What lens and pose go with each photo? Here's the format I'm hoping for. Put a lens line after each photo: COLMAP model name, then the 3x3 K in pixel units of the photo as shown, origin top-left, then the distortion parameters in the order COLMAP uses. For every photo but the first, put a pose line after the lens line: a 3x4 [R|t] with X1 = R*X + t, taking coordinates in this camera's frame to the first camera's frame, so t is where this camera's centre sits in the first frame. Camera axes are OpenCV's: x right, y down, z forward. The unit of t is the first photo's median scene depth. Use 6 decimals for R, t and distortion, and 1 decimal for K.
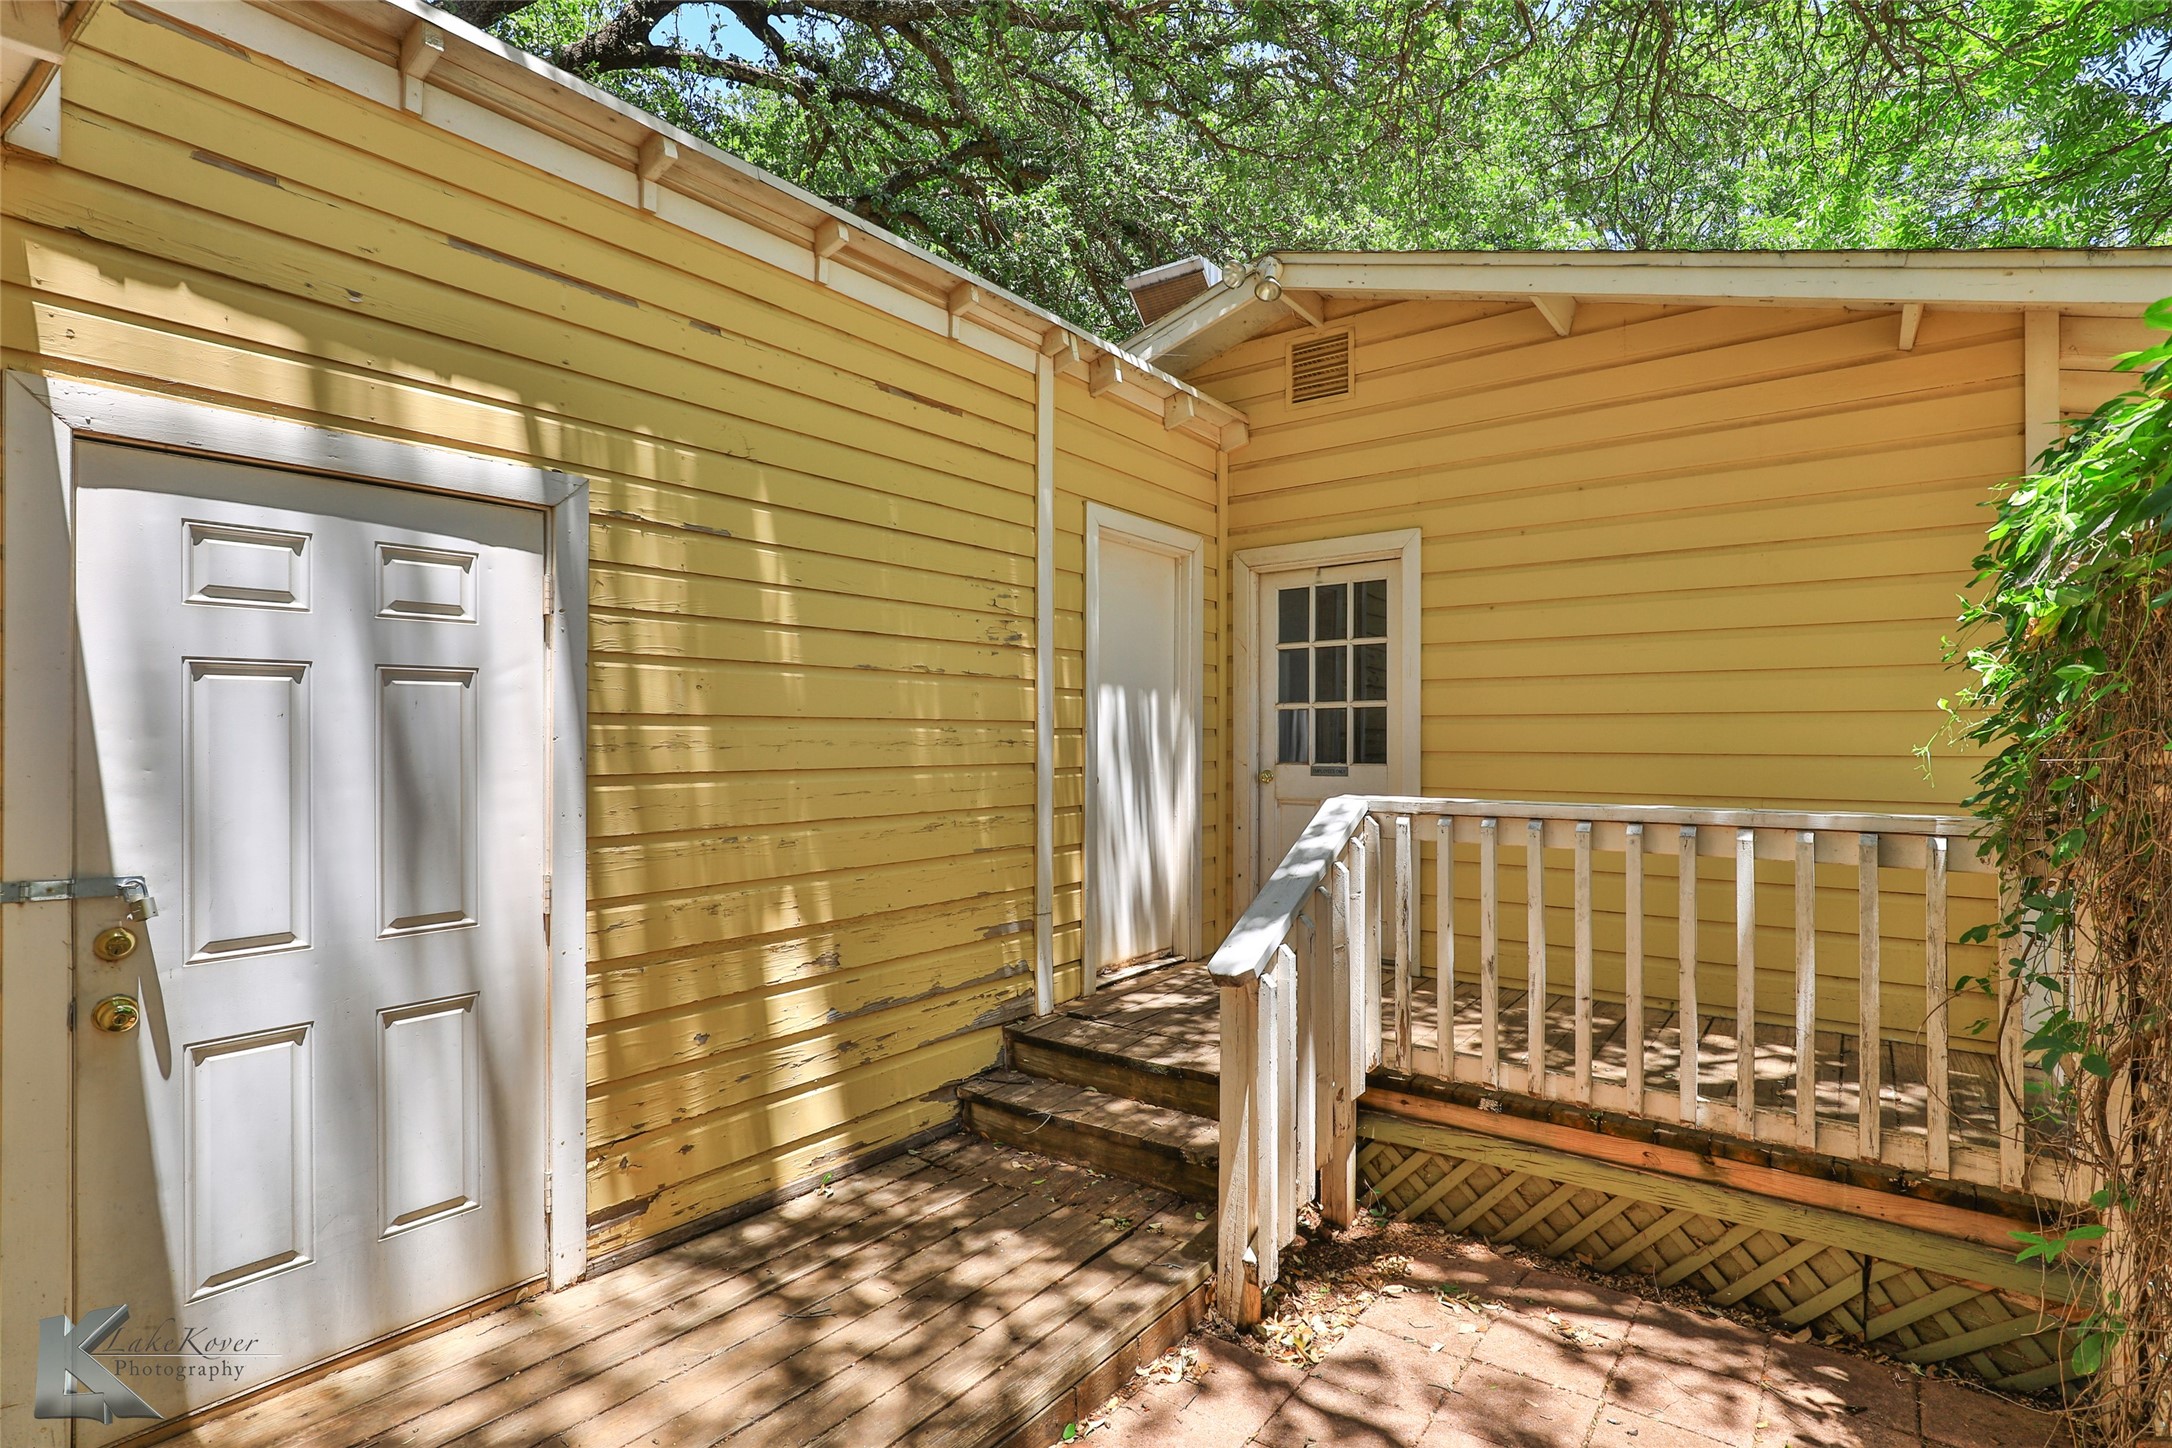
lens RADIAL K [[1066.2, 0, 1088.0], [0, 1066.2, 737.3], [0, 0, 1]] dist [-0.010606, 0.001348]
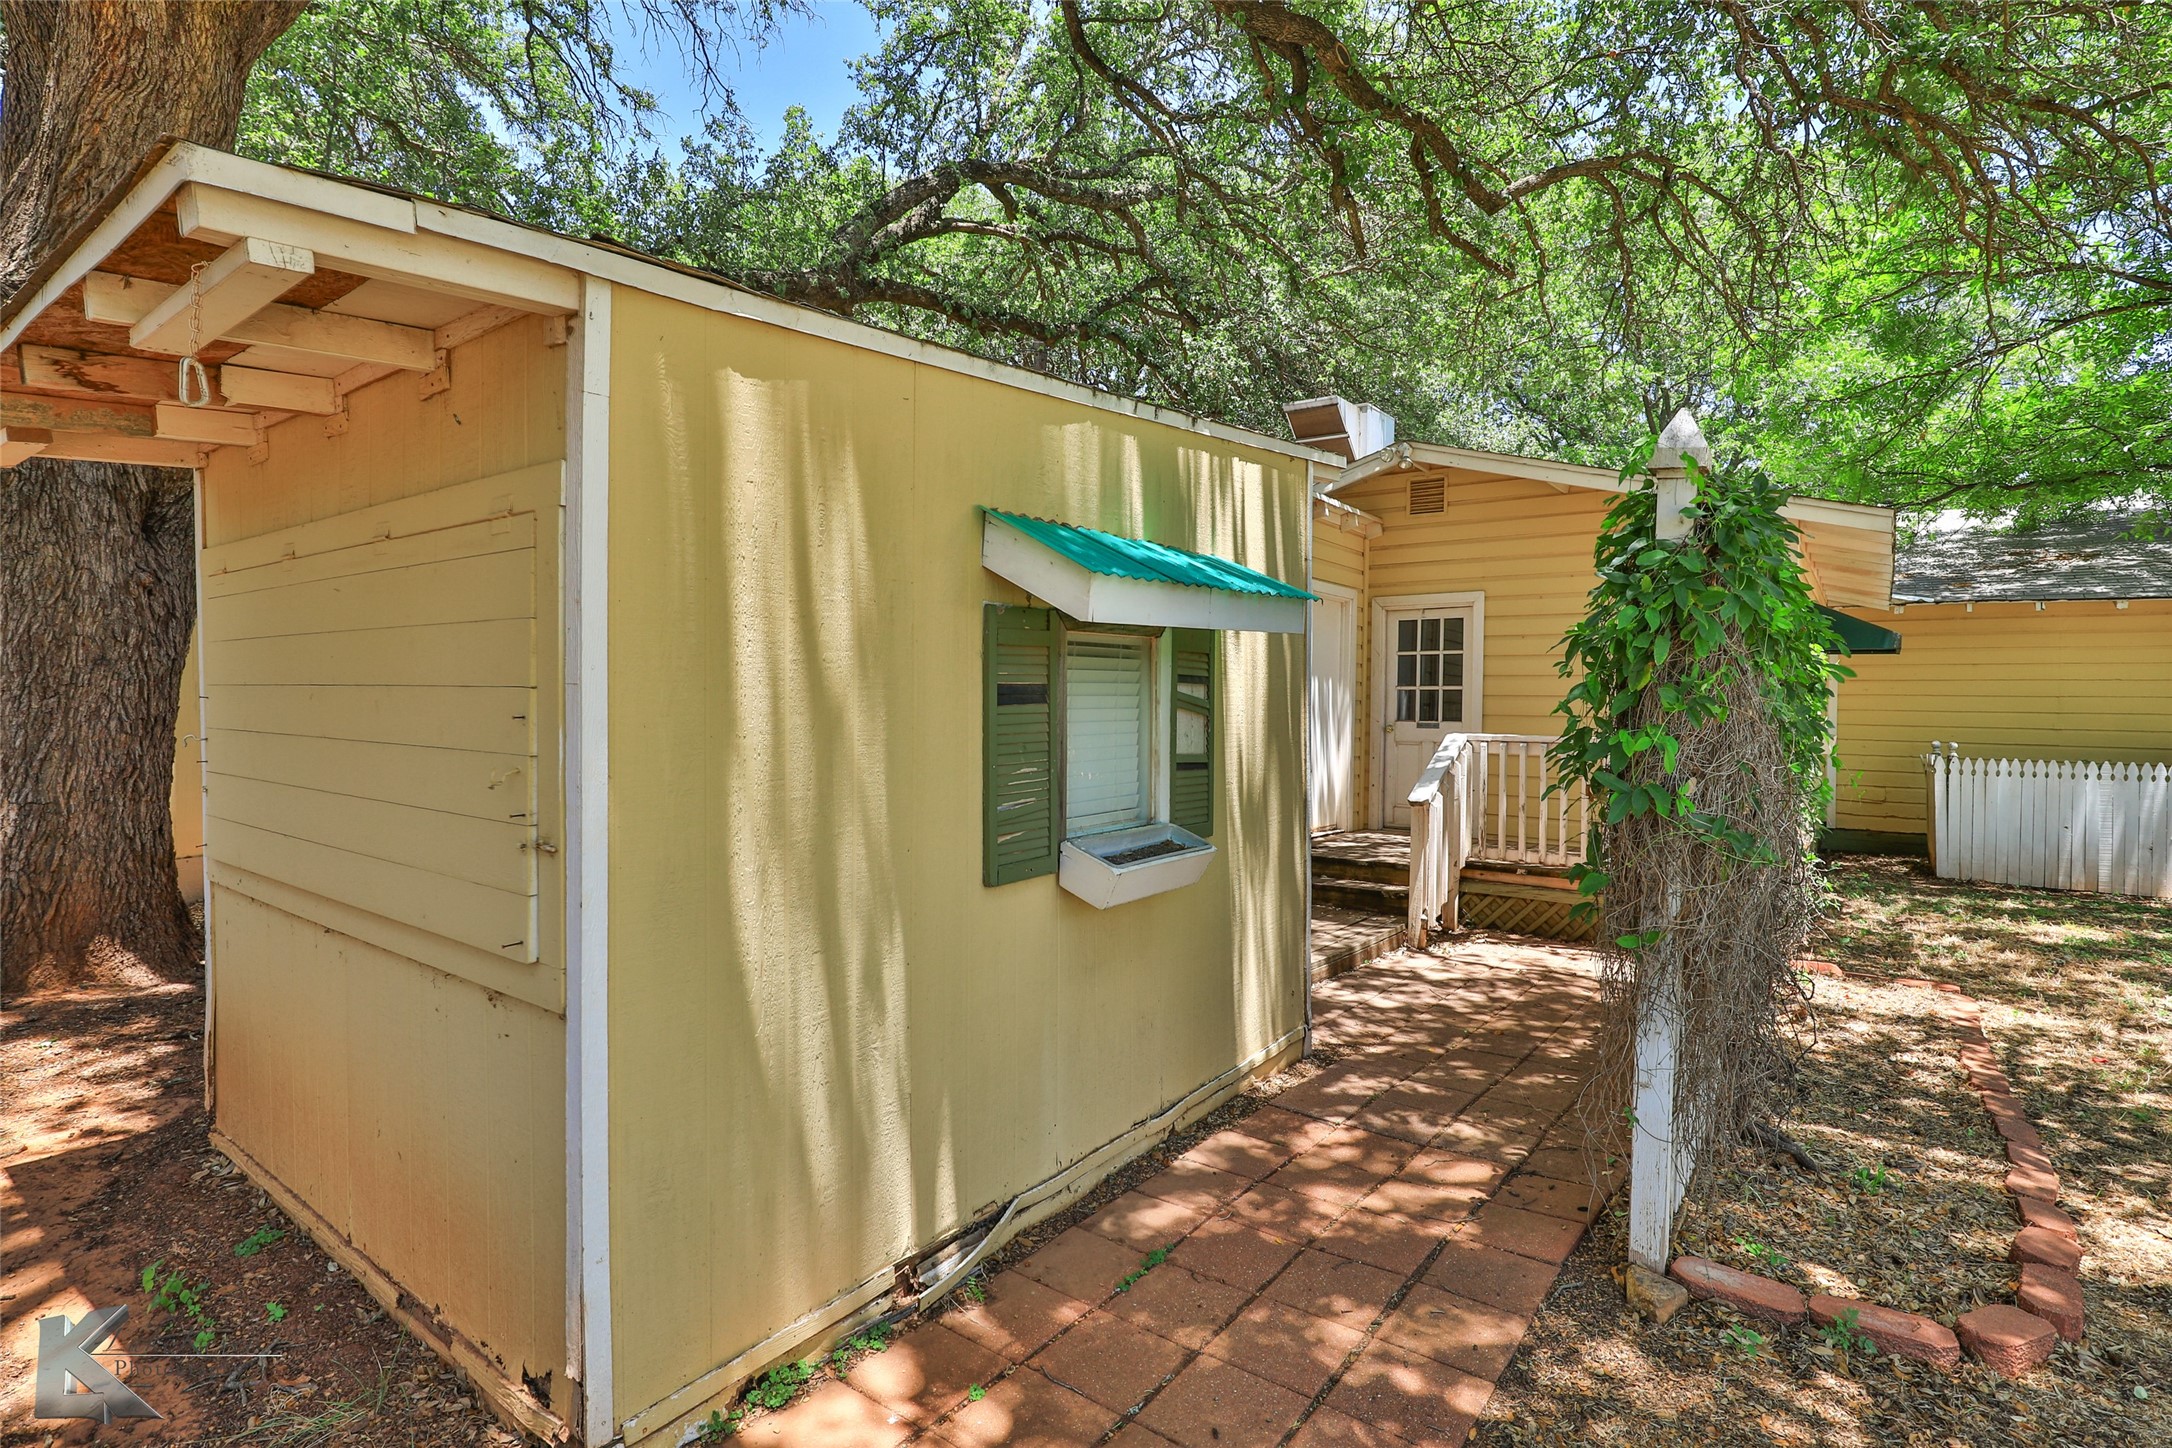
lens RADIAL K [[1066.2, 0, 1085.5], [0, 1066.2, 709.6], [0, 0, 1]] dist [-0.010606, 0.001348]
pose [[0.999755, 0.012528, -0.018241, -0.314759], [-0.012411, 0.999902, 0.006485, 0.001256], [0.018320, -0.006257, 0.999813, -0.784614]]
